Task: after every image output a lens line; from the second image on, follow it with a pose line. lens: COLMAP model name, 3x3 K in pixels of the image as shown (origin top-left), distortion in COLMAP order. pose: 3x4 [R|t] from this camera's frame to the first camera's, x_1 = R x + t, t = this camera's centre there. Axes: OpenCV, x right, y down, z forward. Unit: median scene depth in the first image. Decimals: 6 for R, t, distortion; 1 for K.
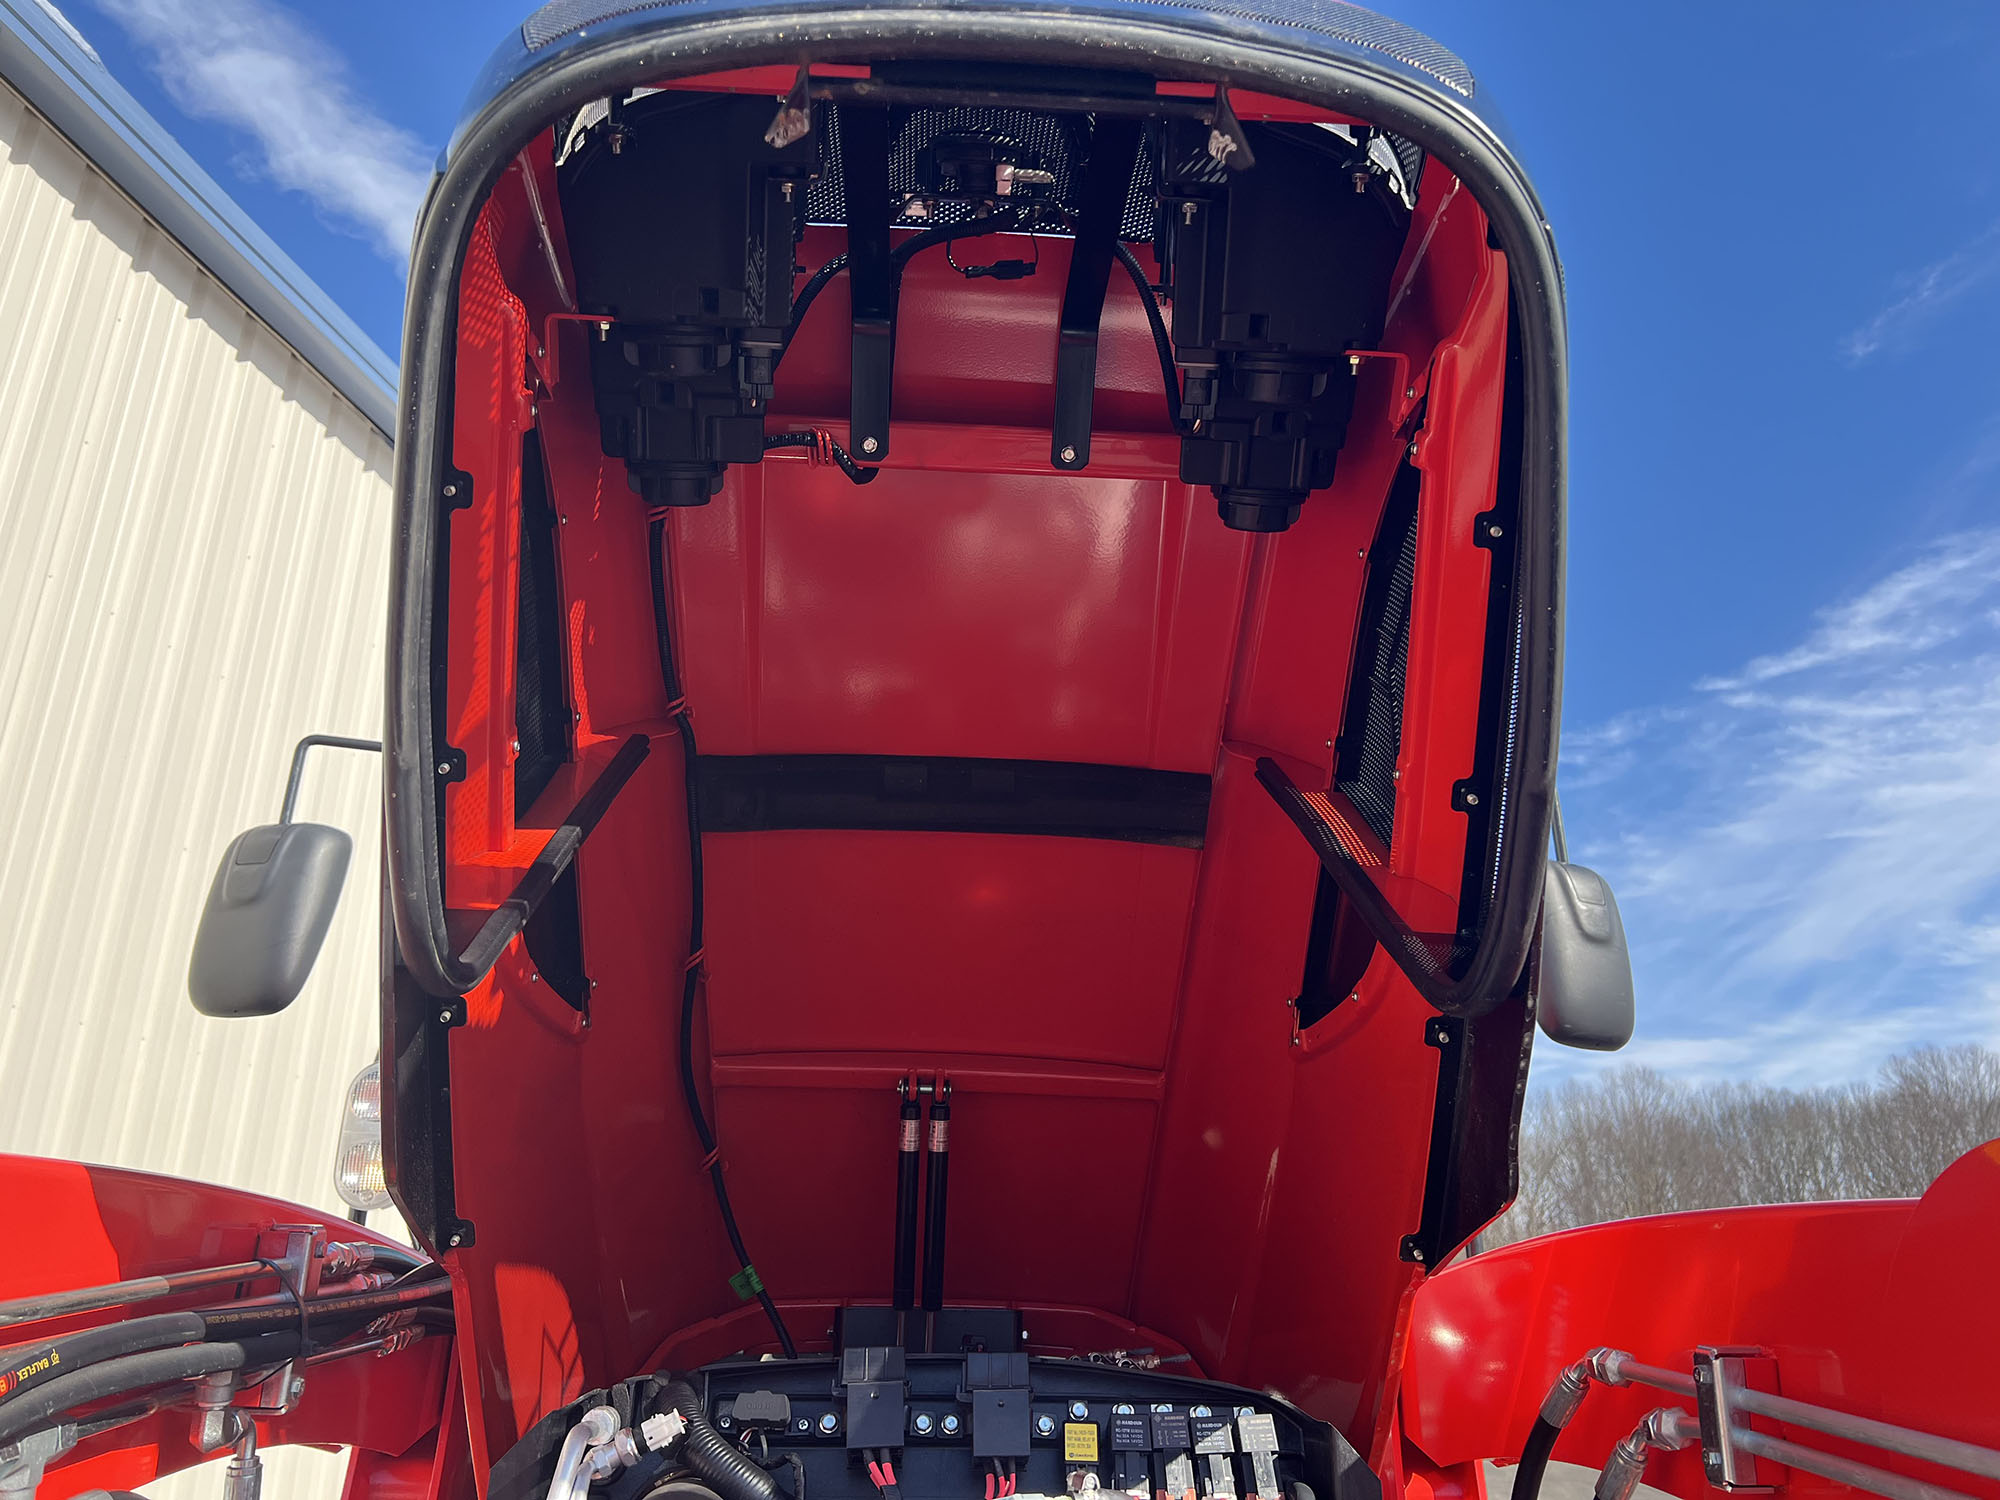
lens RADIAL K [[1535.8, 0, 1000.0], [0, 1535.8, 750.0], [0, 0, 1]] dist [0.000629, -0.002368]
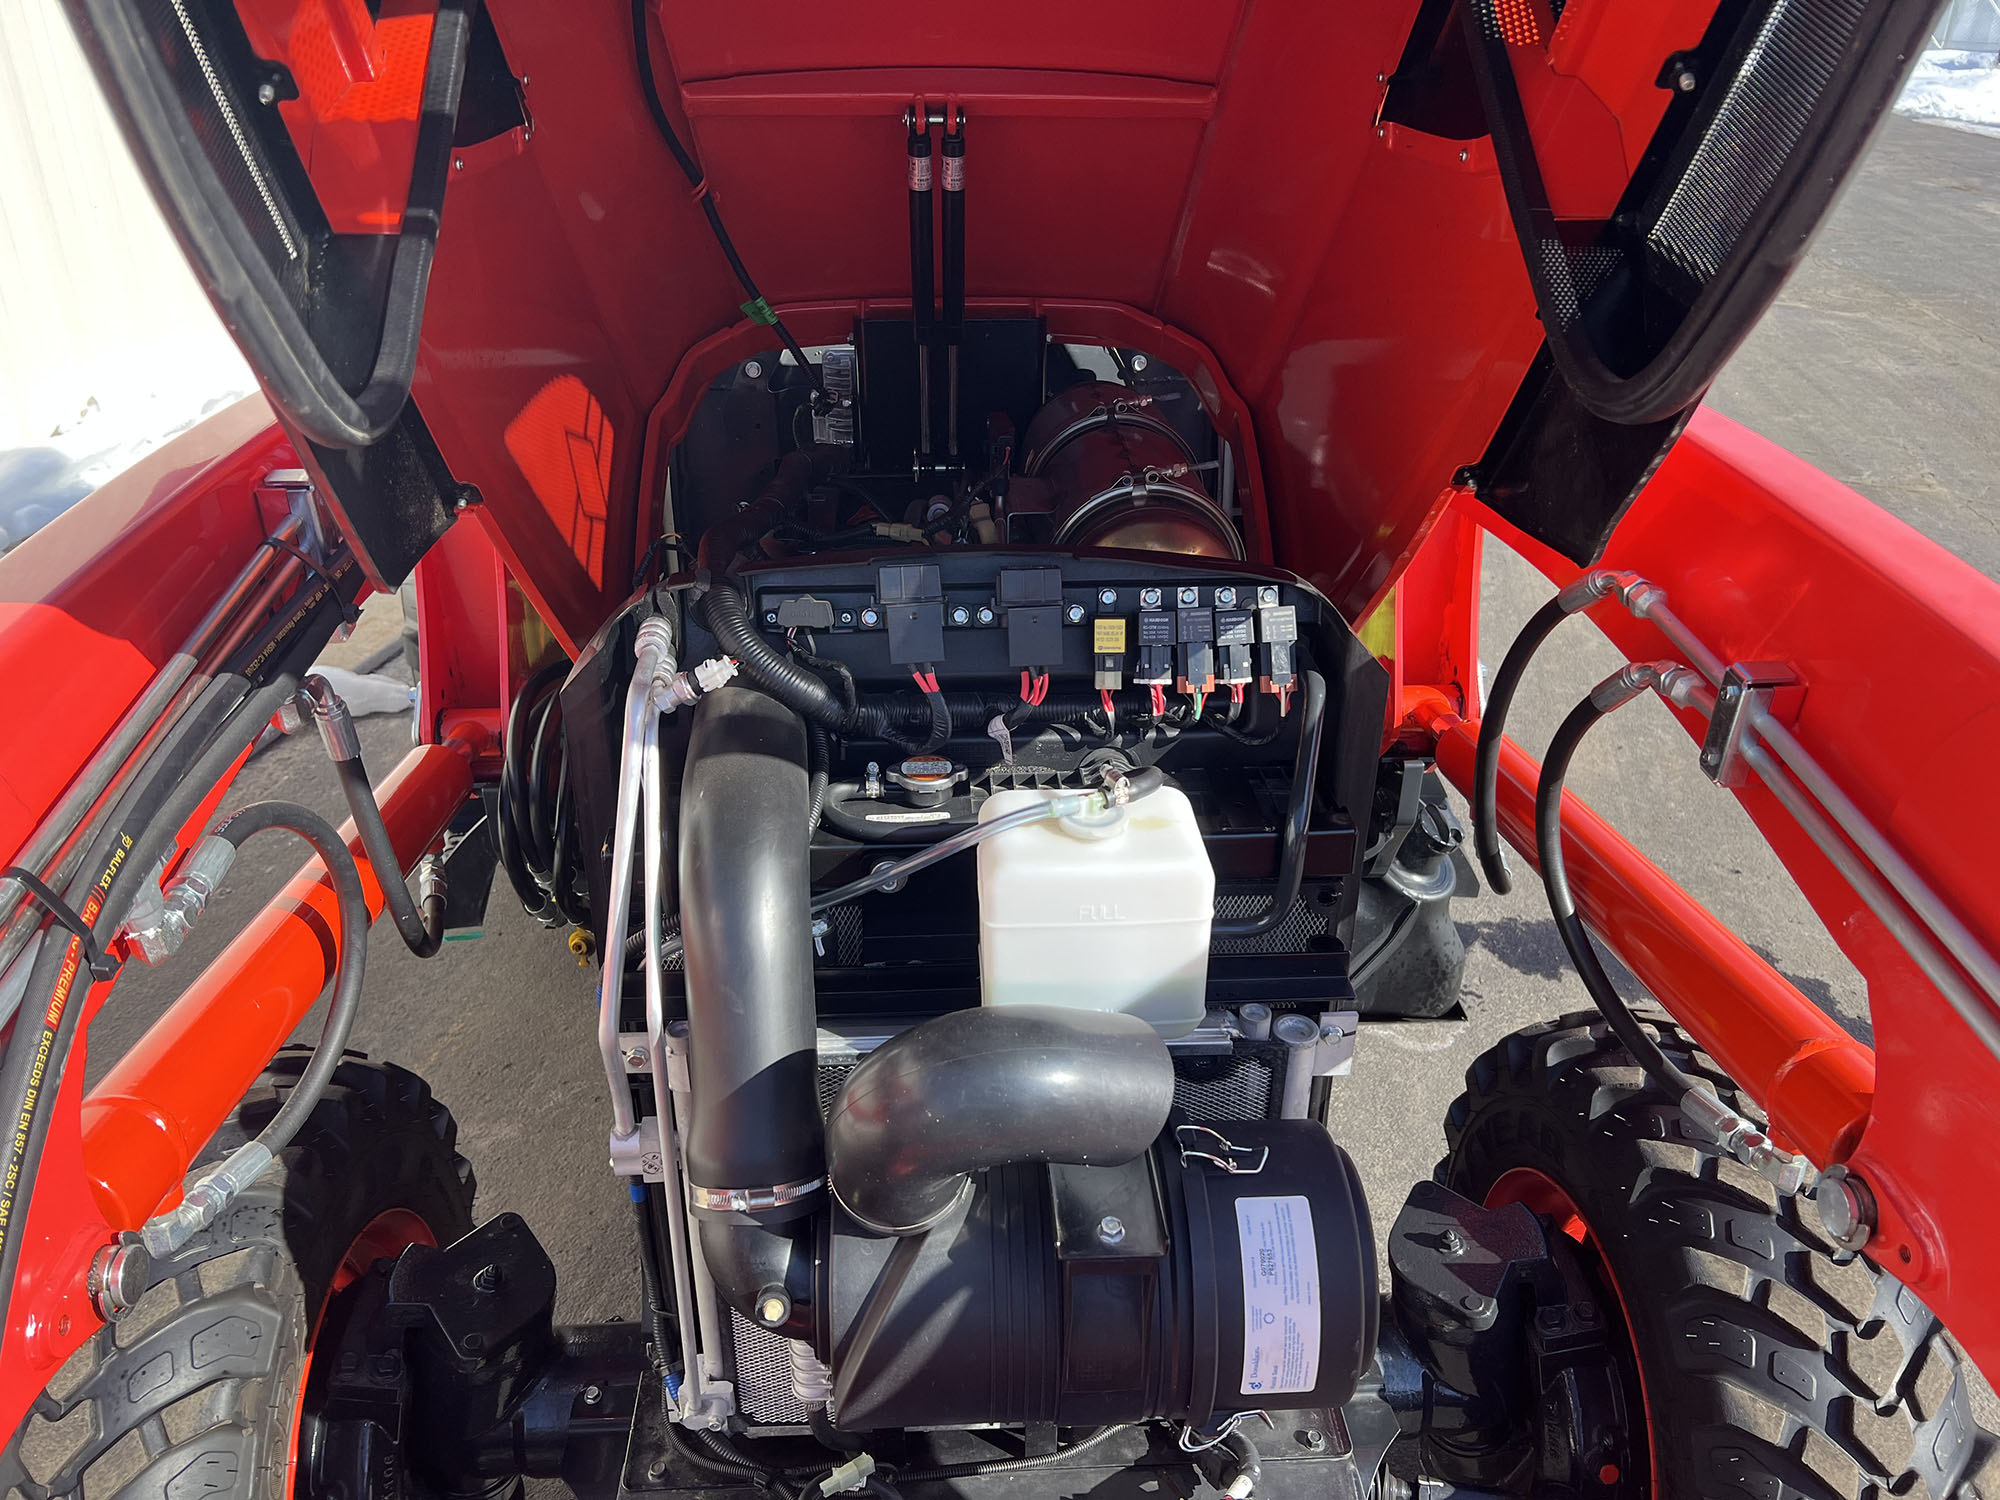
lens RADIAL K [[1510.0, 0, 1000.0], [0, 1510.0, 750.0], [0, 0, 1]] dist [0.050461, -0.005025]
pose [[0.999838, -0.015201, -0.009599, -0.013838], [0.017234, 0.658508, 0.752377, -0.275810], [-0.005116, -0.752420, 0.658663, 0.250597]]
